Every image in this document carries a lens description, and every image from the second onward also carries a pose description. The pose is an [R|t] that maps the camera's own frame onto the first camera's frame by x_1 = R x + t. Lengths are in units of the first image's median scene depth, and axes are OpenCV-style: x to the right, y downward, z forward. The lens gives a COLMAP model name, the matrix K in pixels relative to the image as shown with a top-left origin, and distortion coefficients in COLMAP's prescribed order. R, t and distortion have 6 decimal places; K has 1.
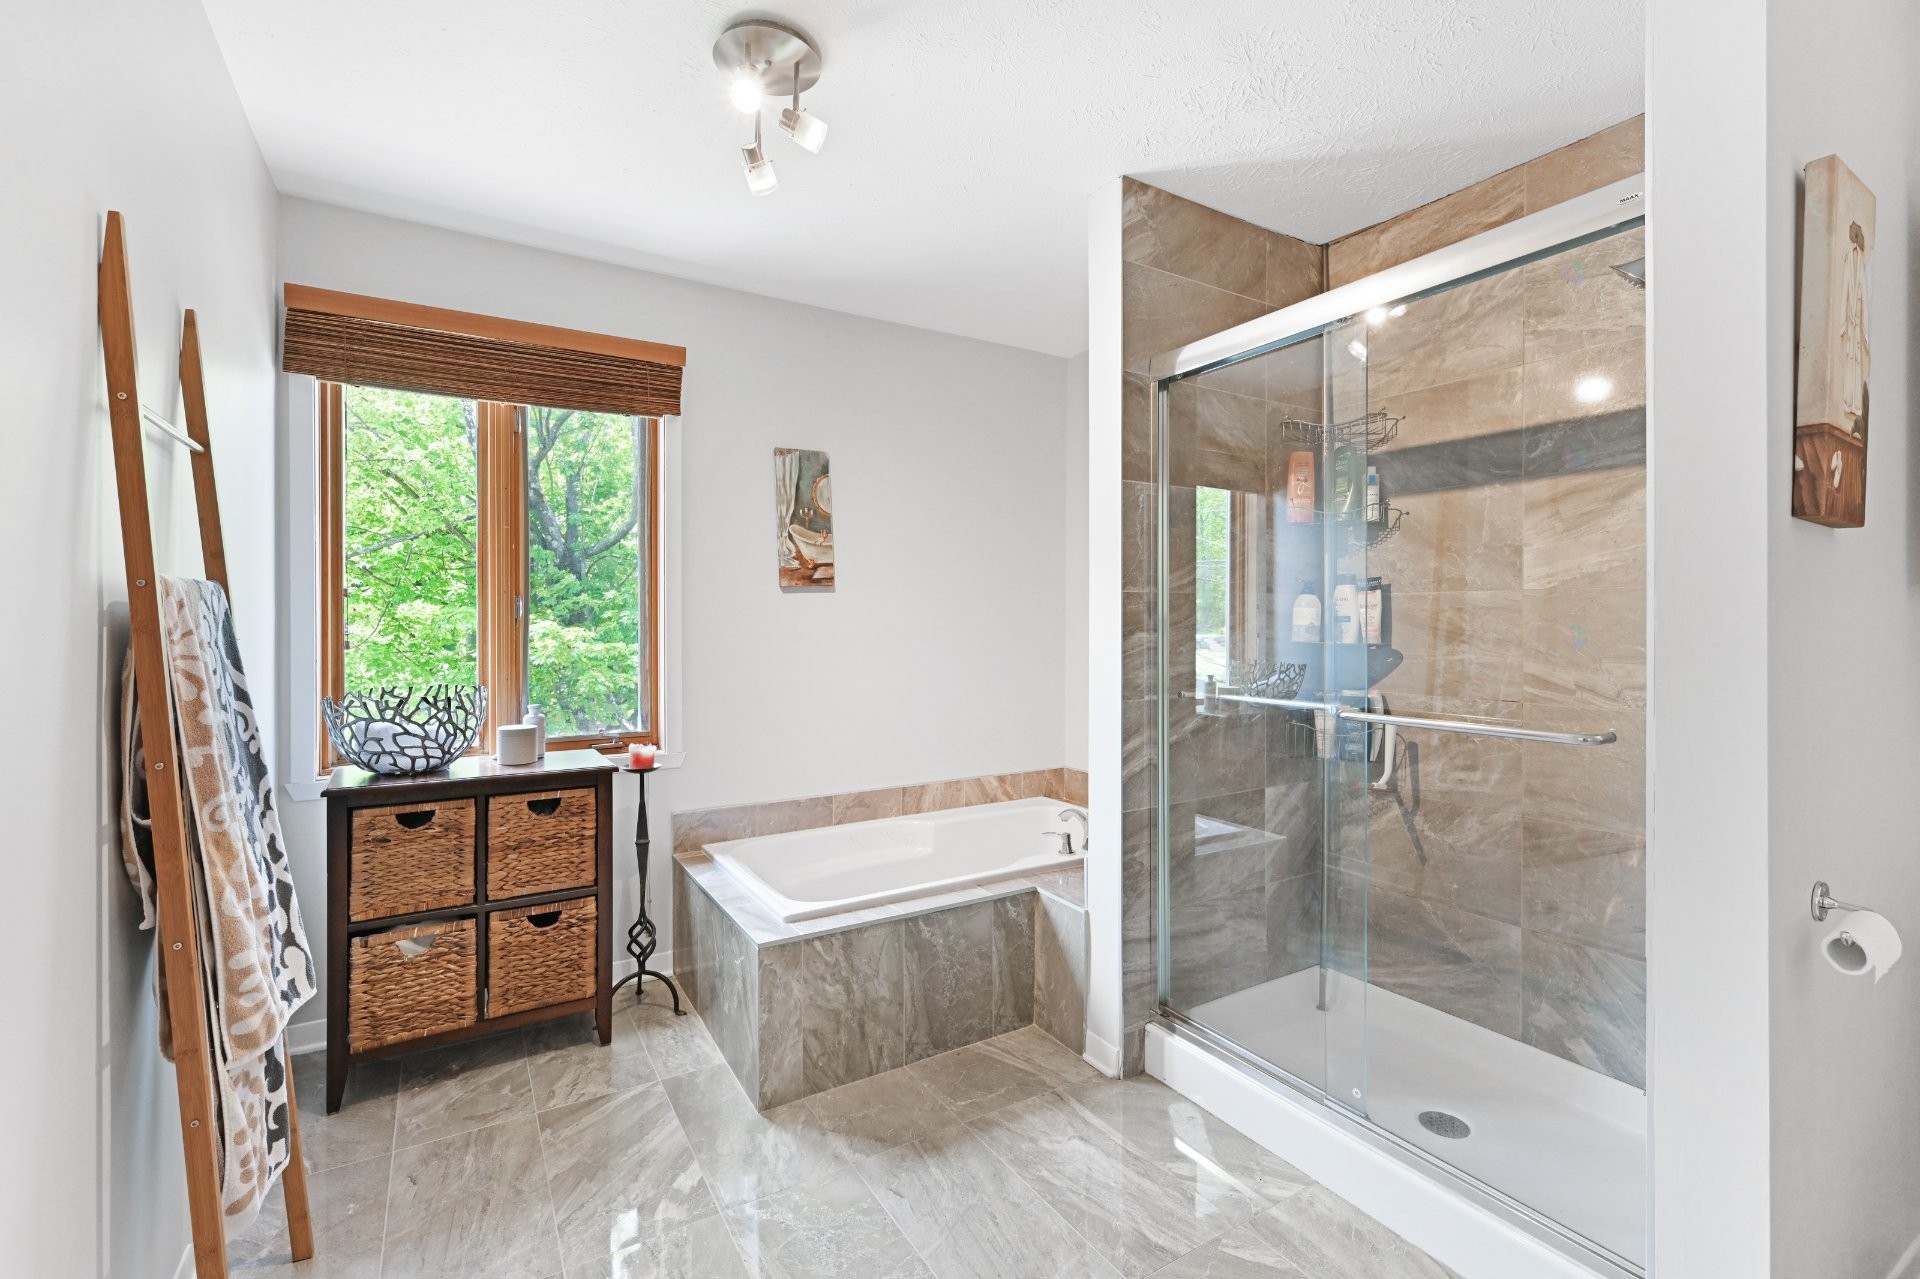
lens RADIAL K [[864.6, 0, 964.0], [0, 864.6, 625.3], [0, 0, 1]] dist [0.003710, 0.000033]
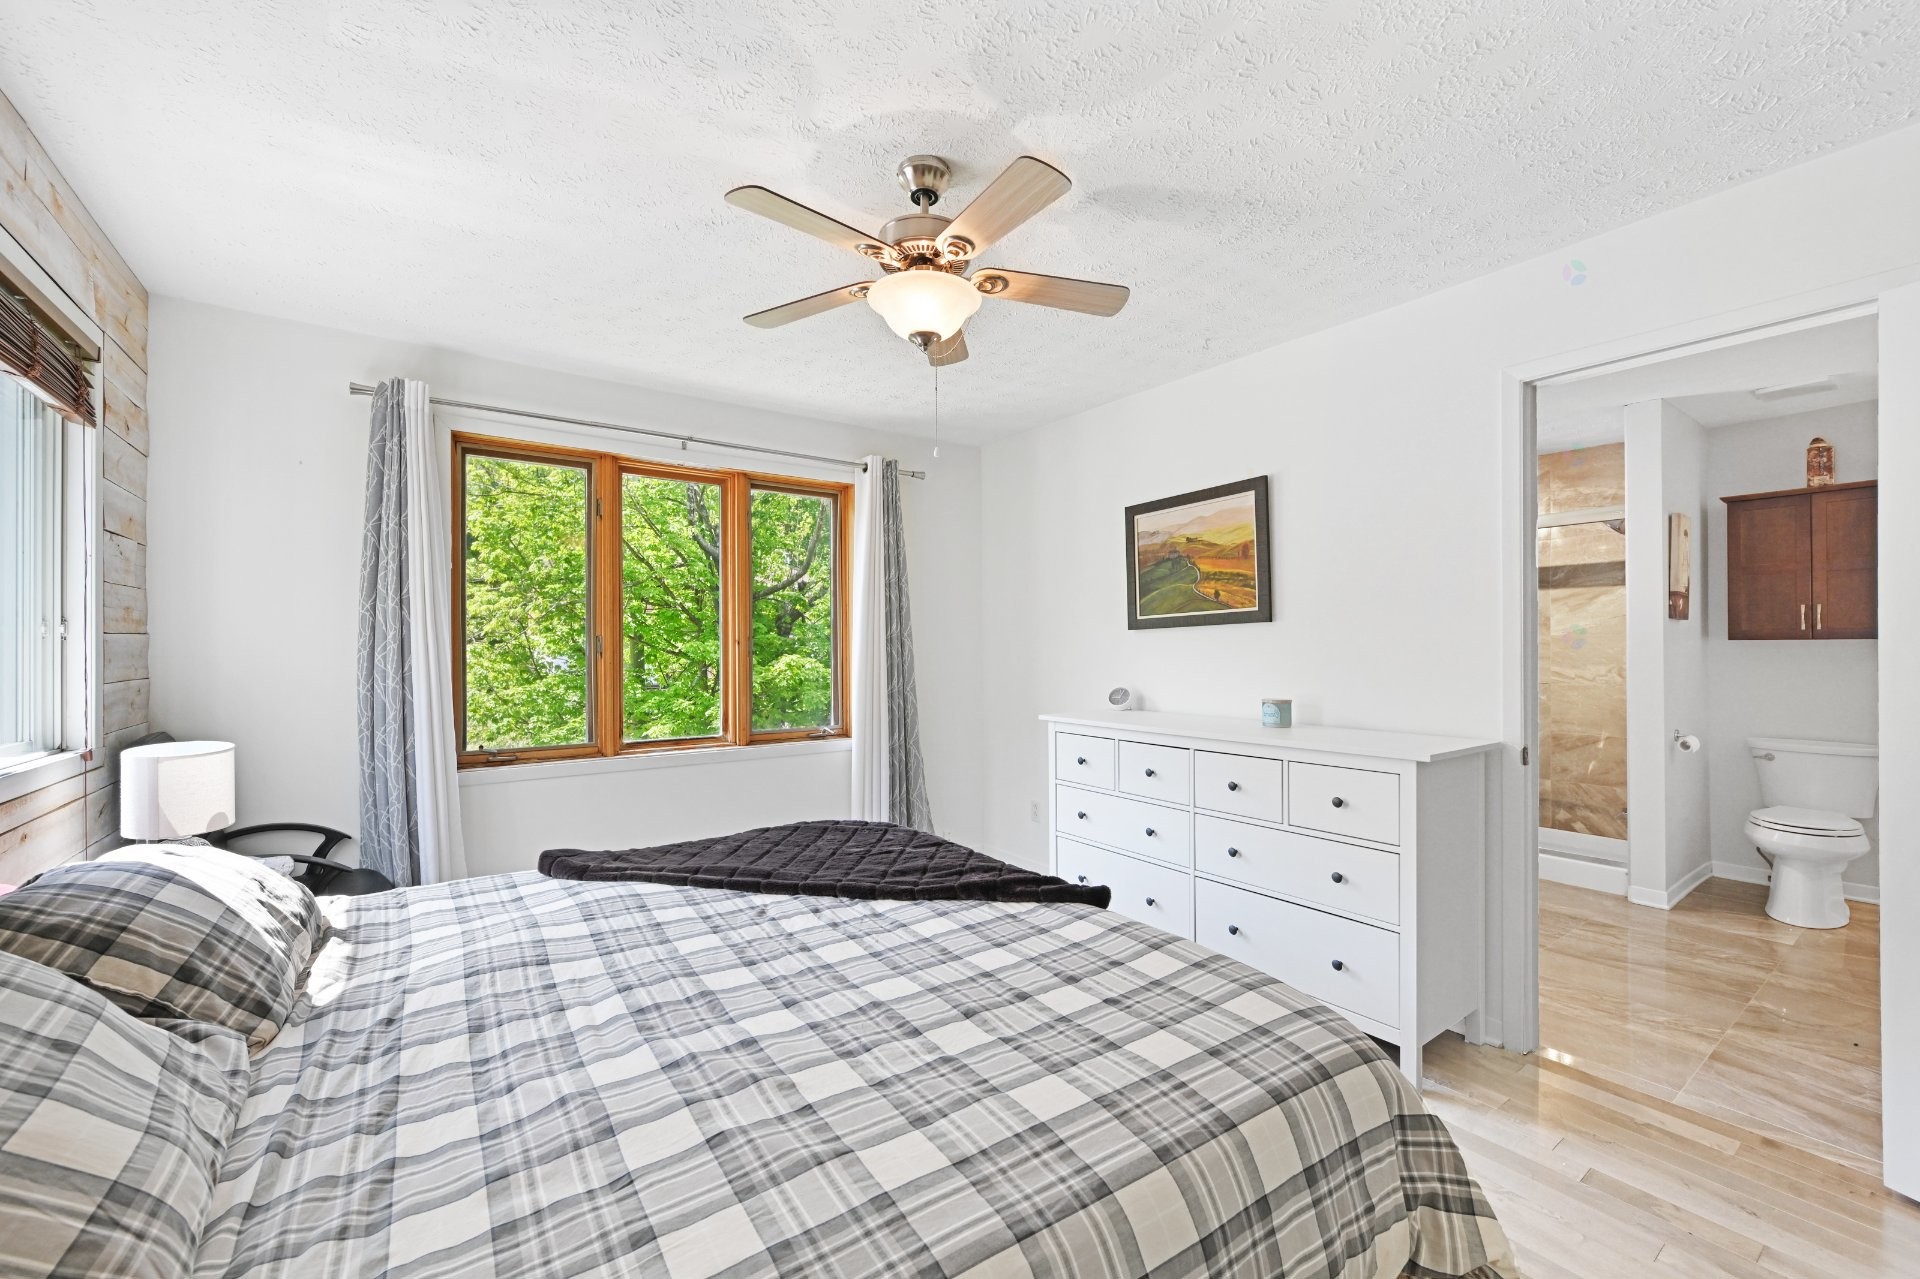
lens RADIAL K [[799.3, 0, 956.4], [0, 799.3, 645.3], [0, 0, 1]] dist [-0.001722, 0.000211]
pose [[0.997344, 0.000347, 0.072840, -1.186858], [0.000196, 0.999972, -0.007457, 0.001634], [-0.072840, 0.007452, 0.997316, -1.103790]]
